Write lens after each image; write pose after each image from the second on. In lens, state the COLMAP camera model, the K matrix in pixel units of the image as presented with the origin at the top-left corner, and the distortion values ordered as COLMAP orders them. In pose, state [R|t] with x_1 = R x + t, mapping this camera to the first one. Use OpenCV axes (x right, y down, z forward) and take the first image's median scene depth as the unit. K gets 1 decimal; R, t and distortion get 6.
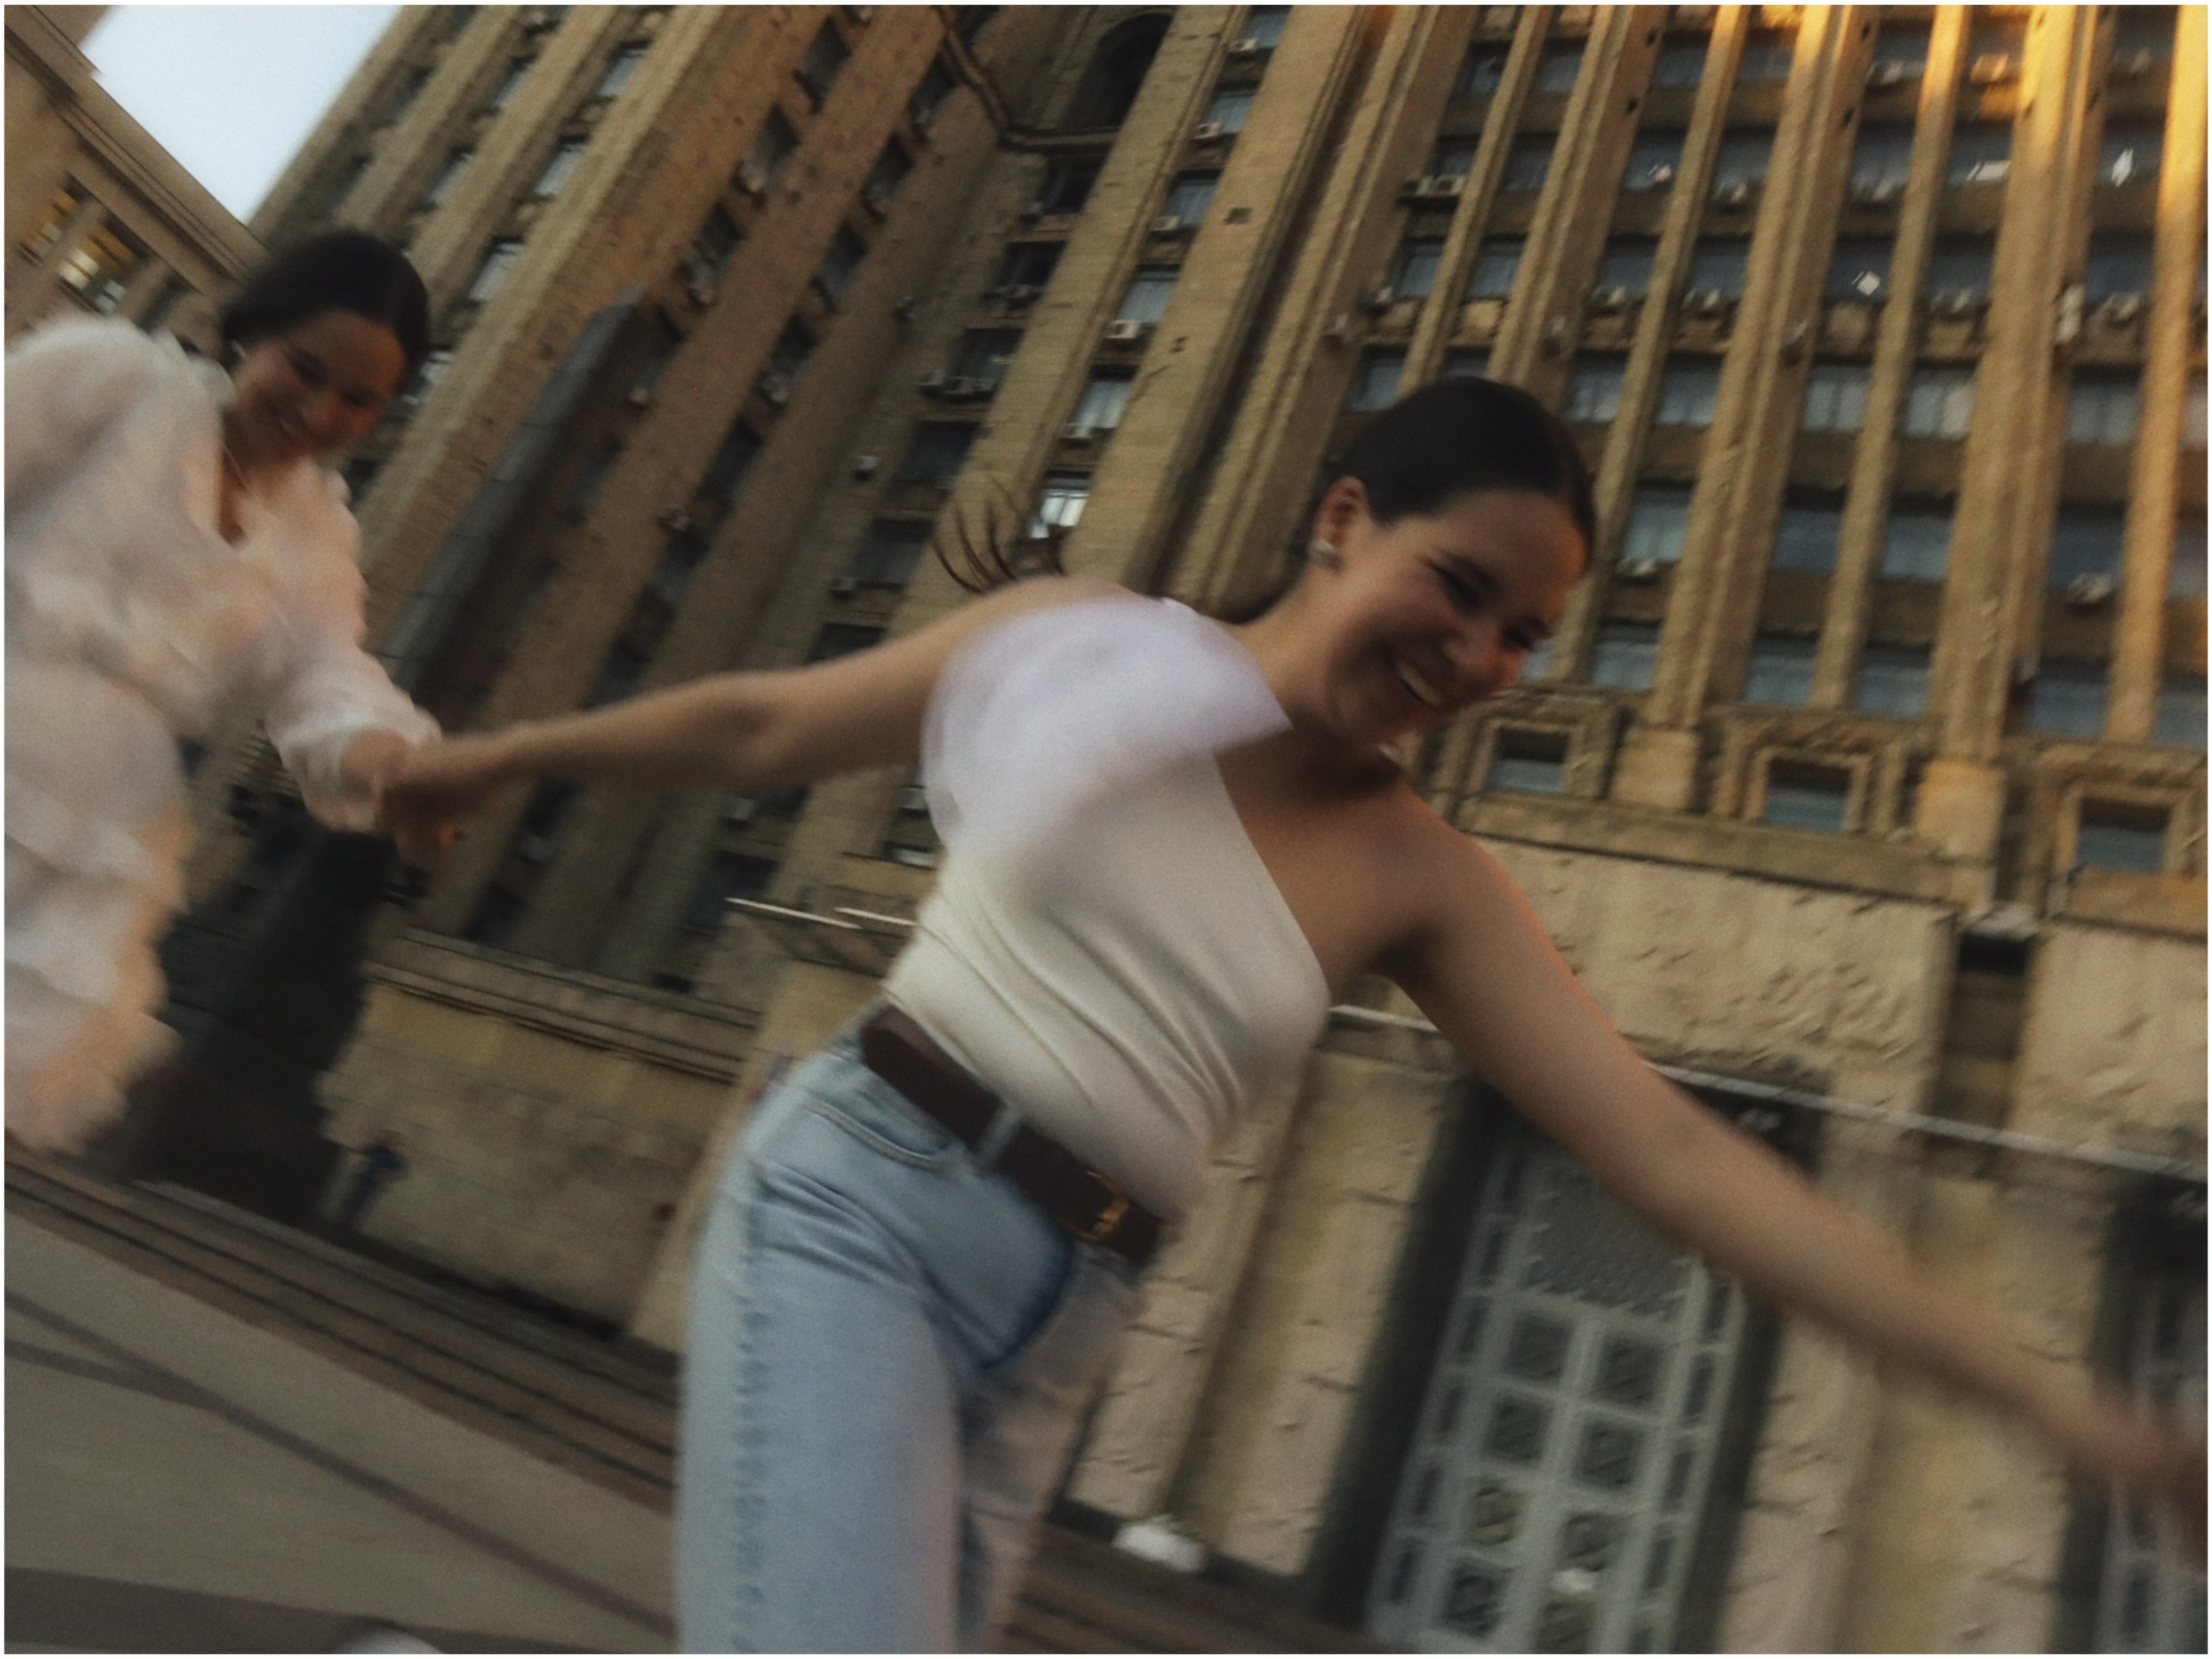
lens RADIAL K [[1695.3, 0, 1077.7], [0, 1695.3, 809.8], [0, 0, 1]] dist [-0.132190, 0.091155]
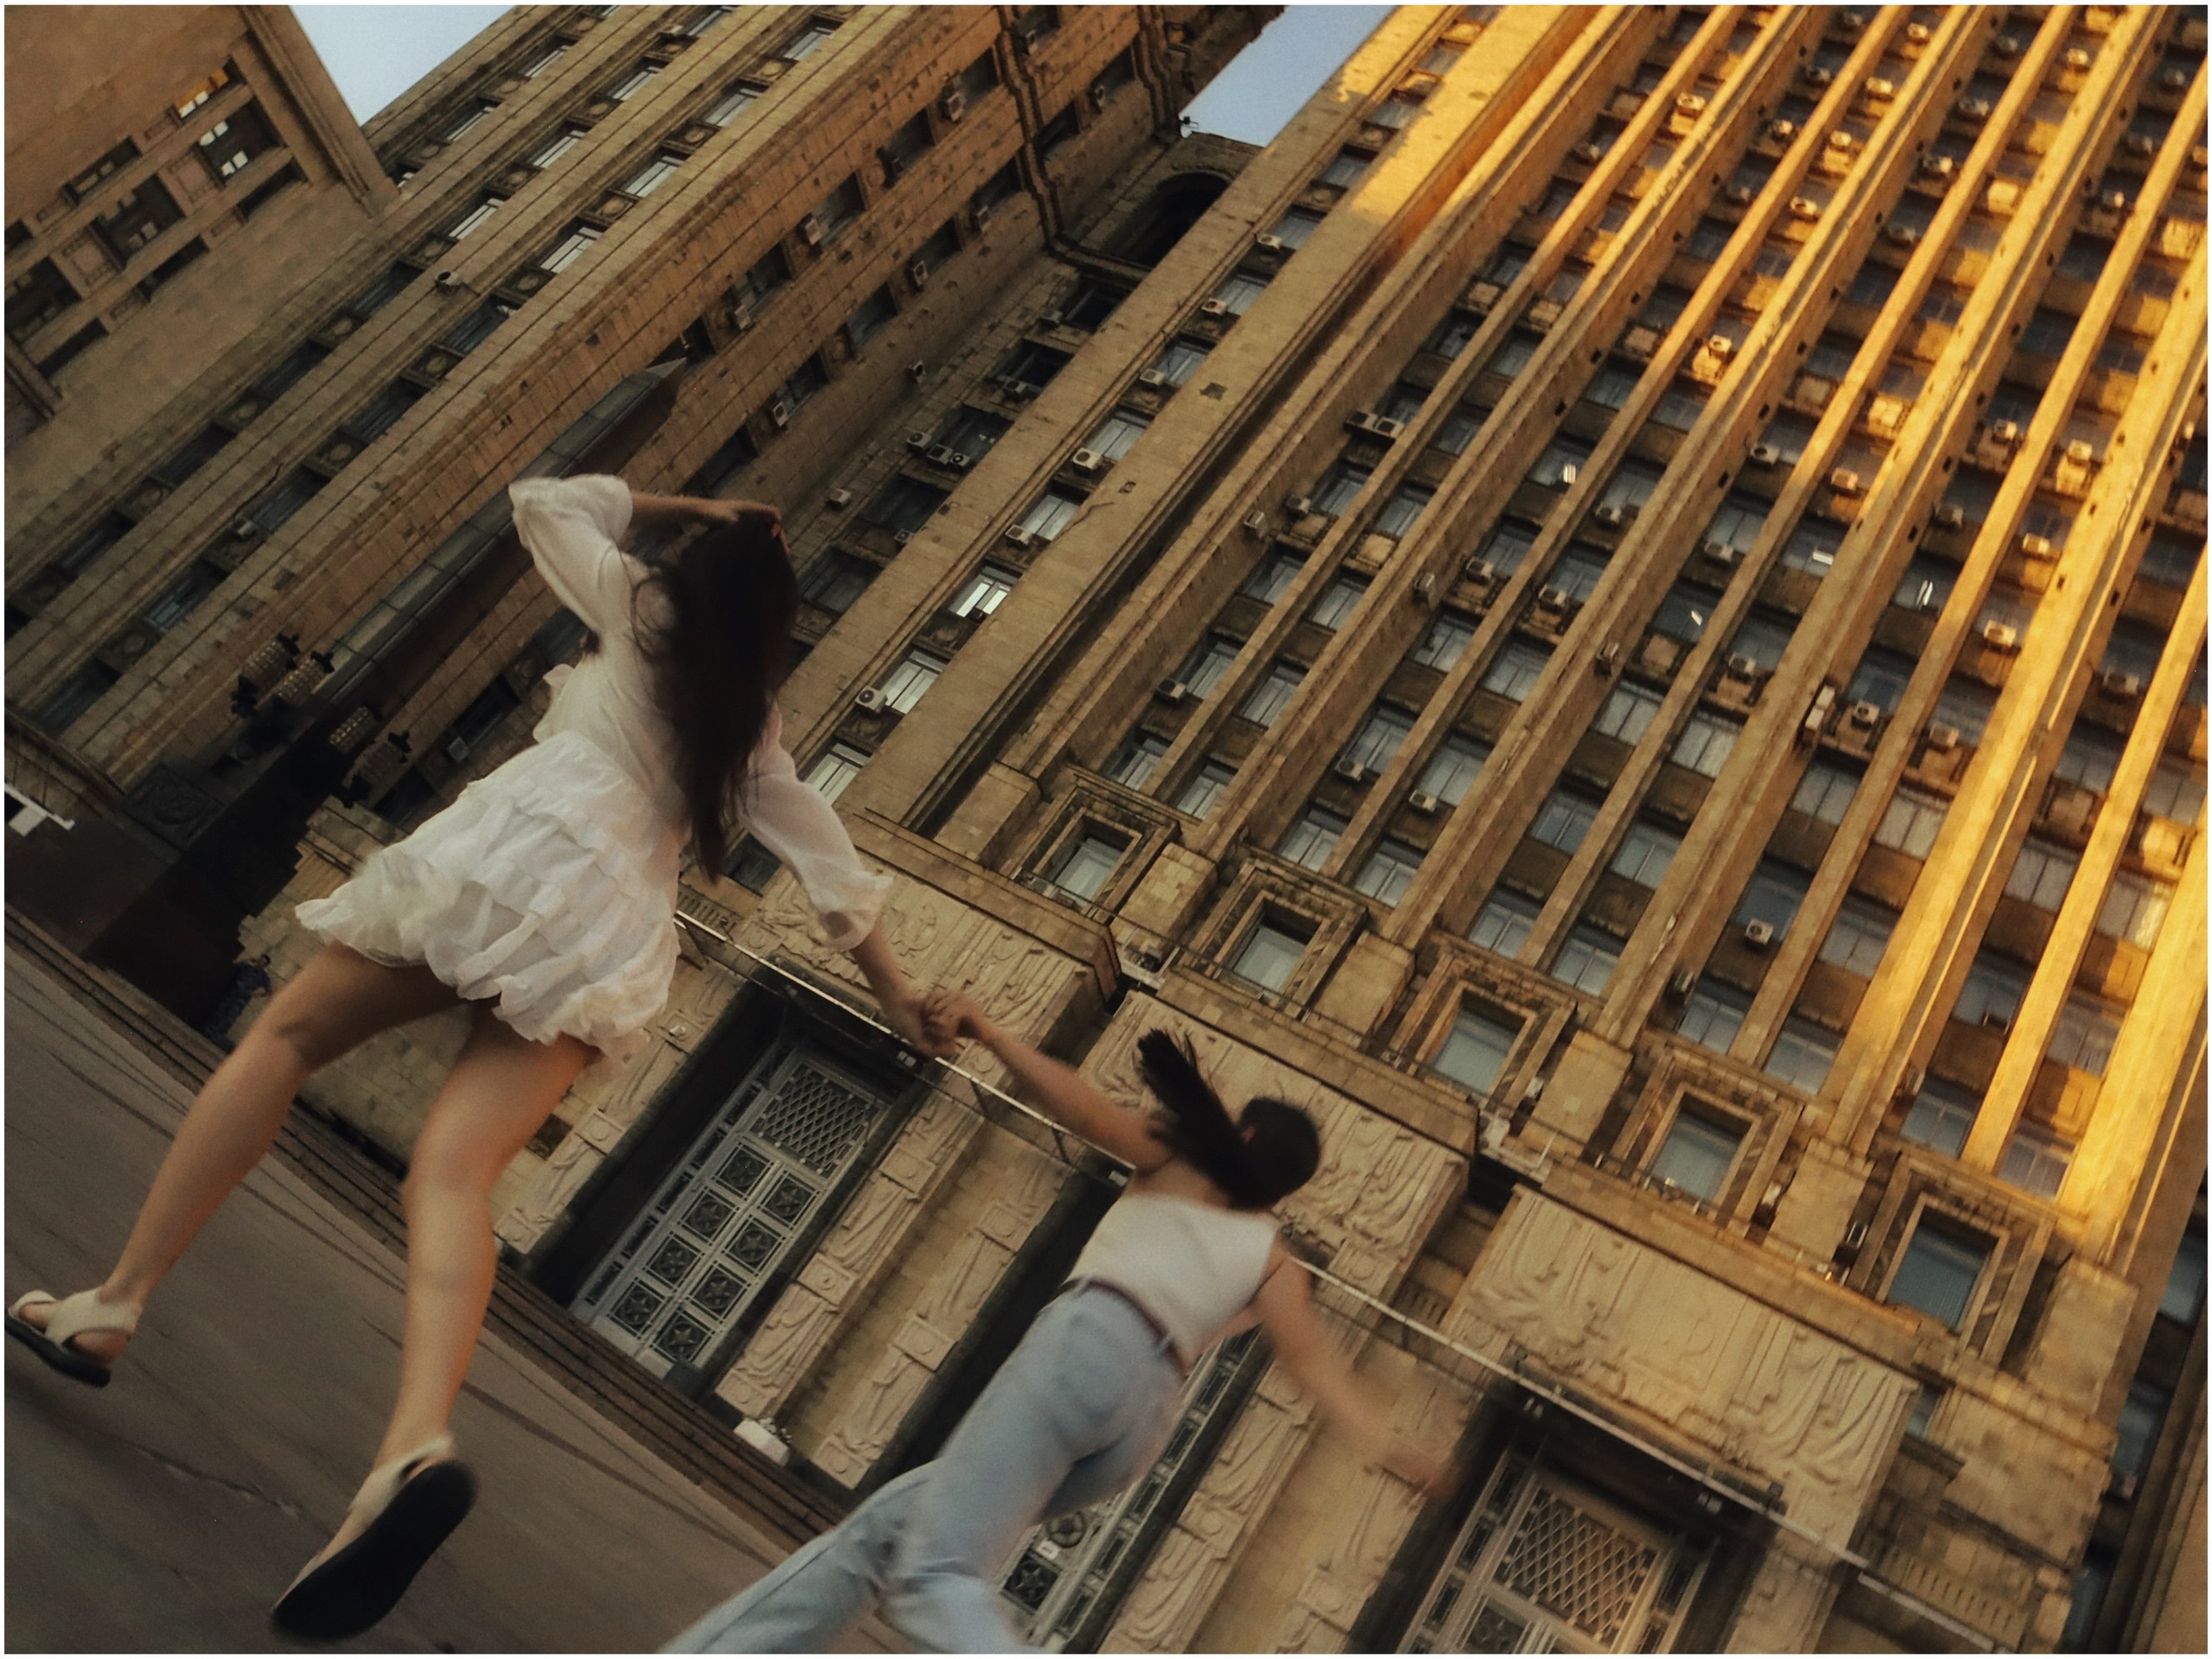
lens RADIAL K [[1695.3, 0, 1077.7], [0, 1695.3, 809.8], [0, 0, 1]] dist [-0.132190, 0.091155]
pose [[0.955488, 0.290334, 0.052434, 0.034017], [-0.290169, 0.956913, -0.010894, -0.048273], [-0.053338, -0.004806, 0.998565, -0.162607]]
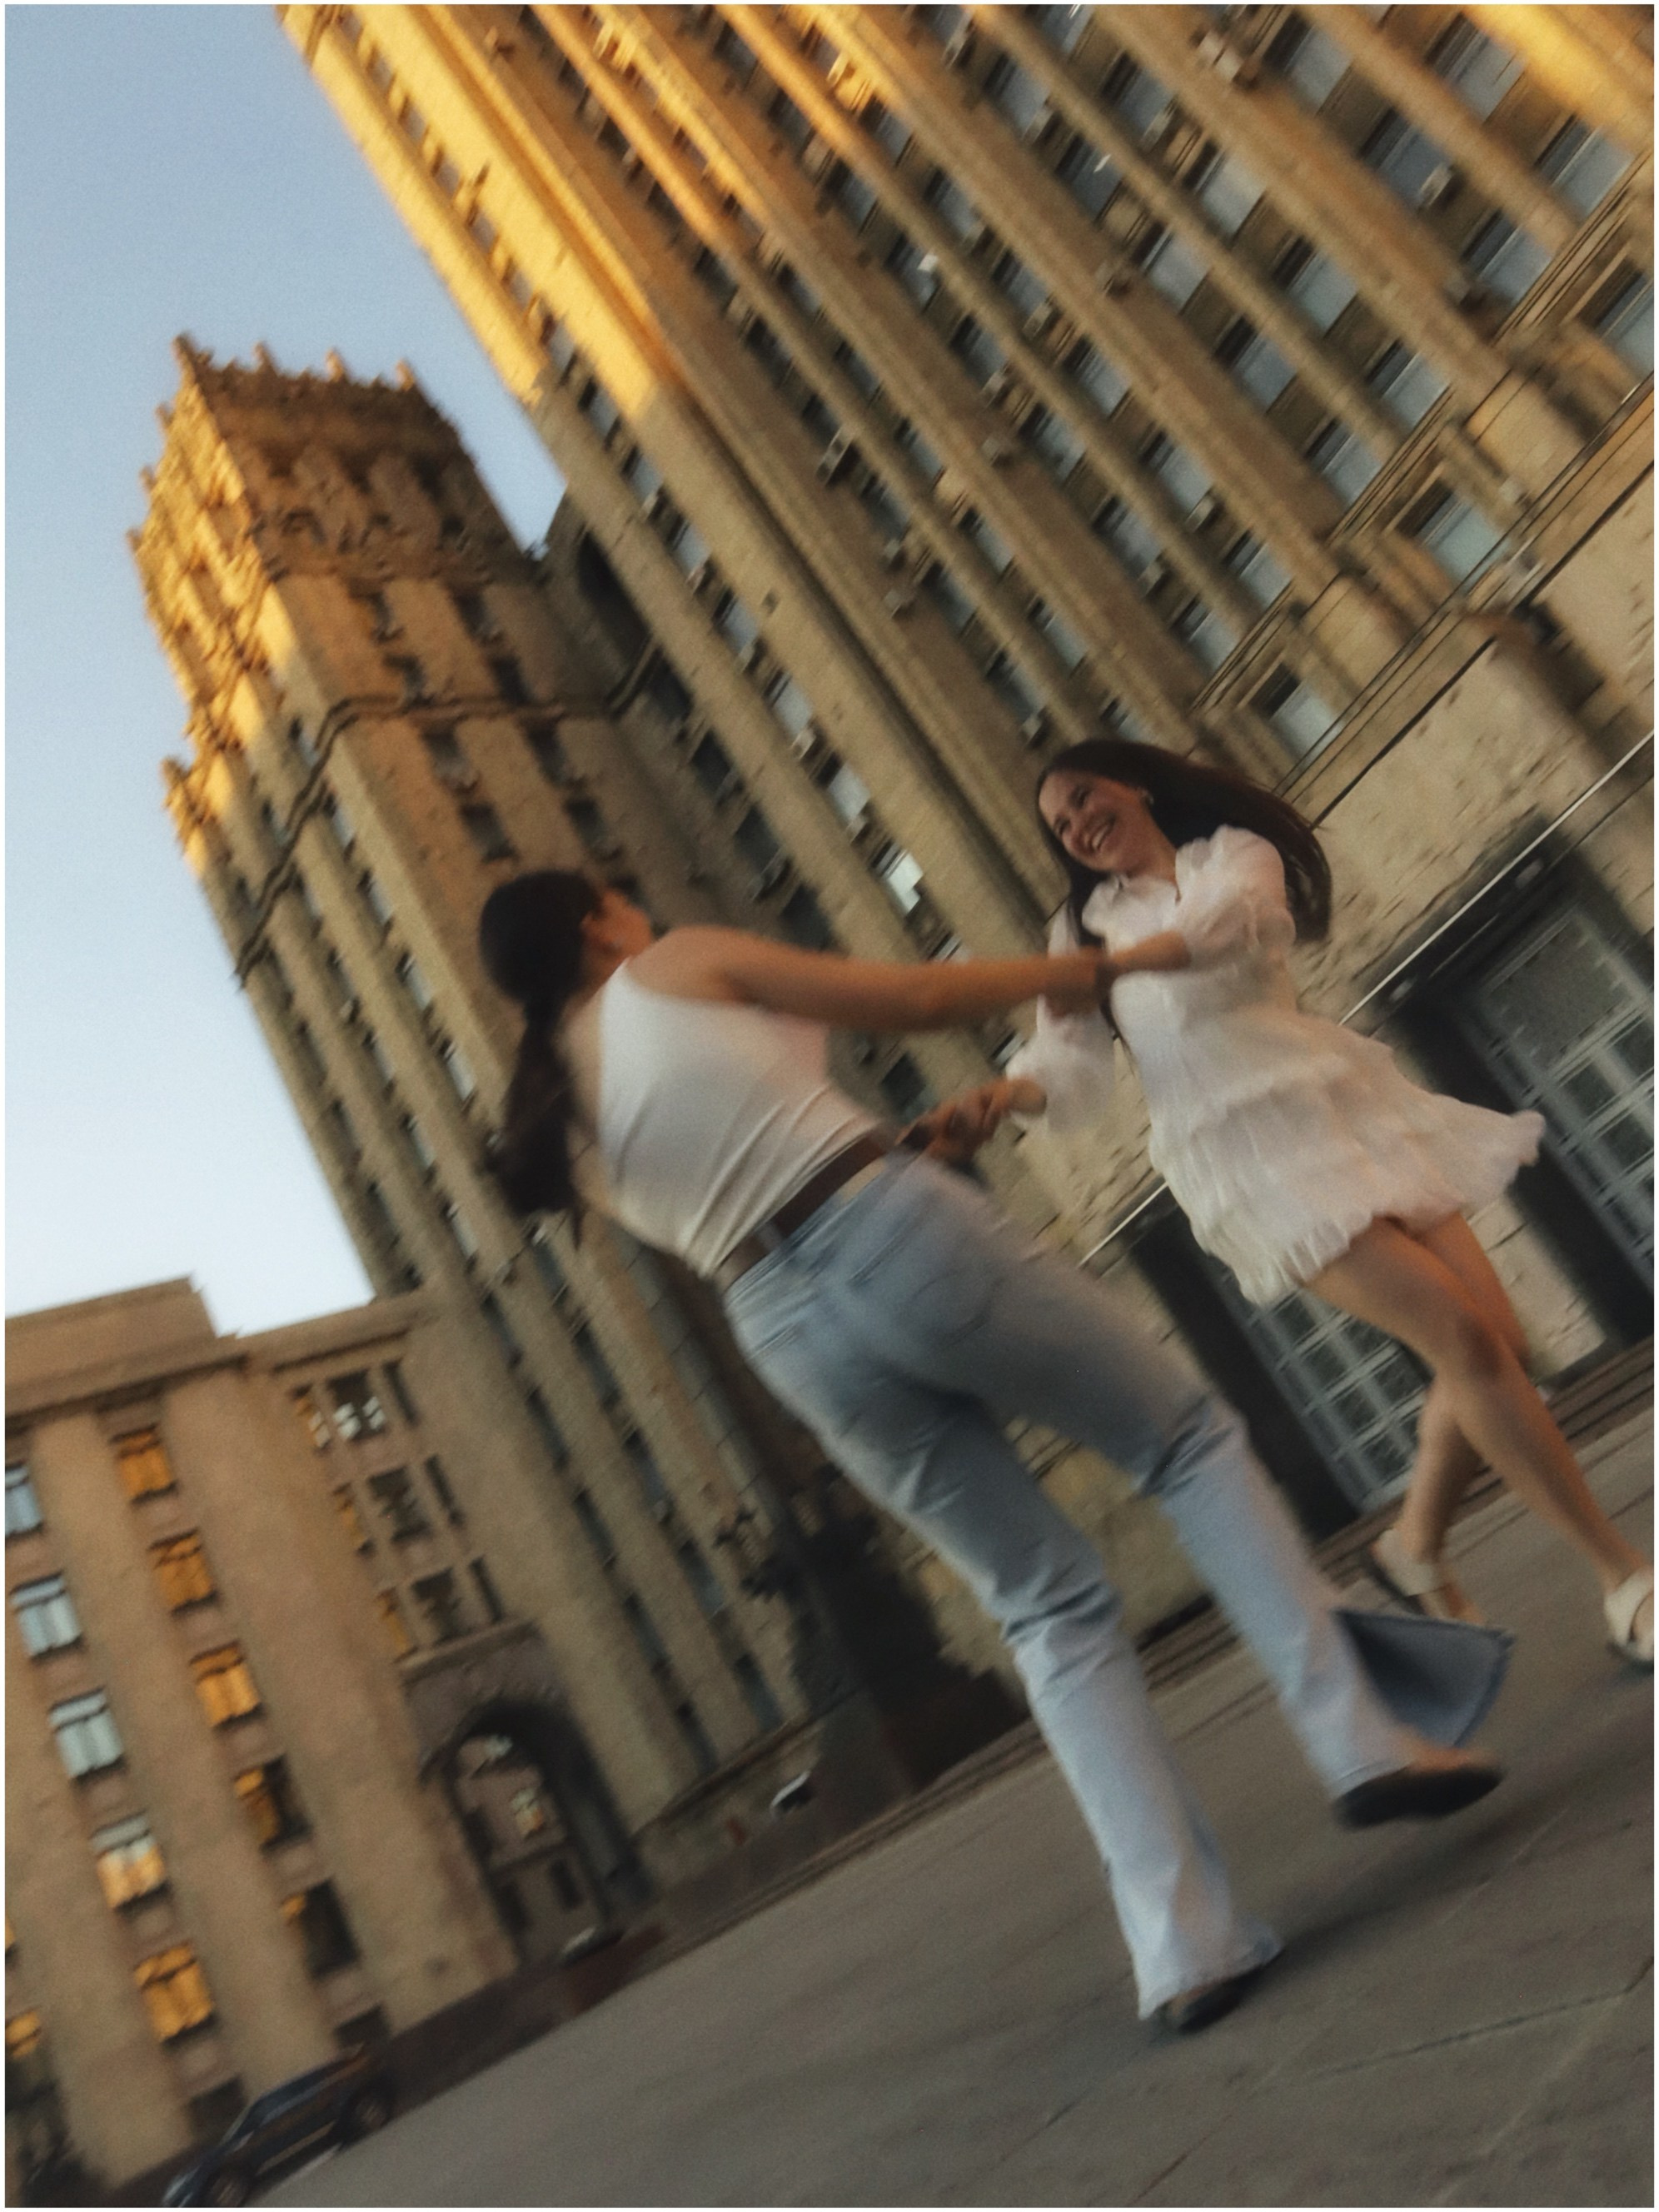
lens RADIAL K [[1695.3, 0, 829.5], [0, 1695.3, 1106.0], [0, 0, 1]] dist [-0.132190, 0.091155]
pose [[0.517162, -0.820568, -0.243336, 0.129335], [0.829165, 0.550828, -0.095257, -0.021317], [0.212201, -0.152502, 0.965253, -0.190576]]
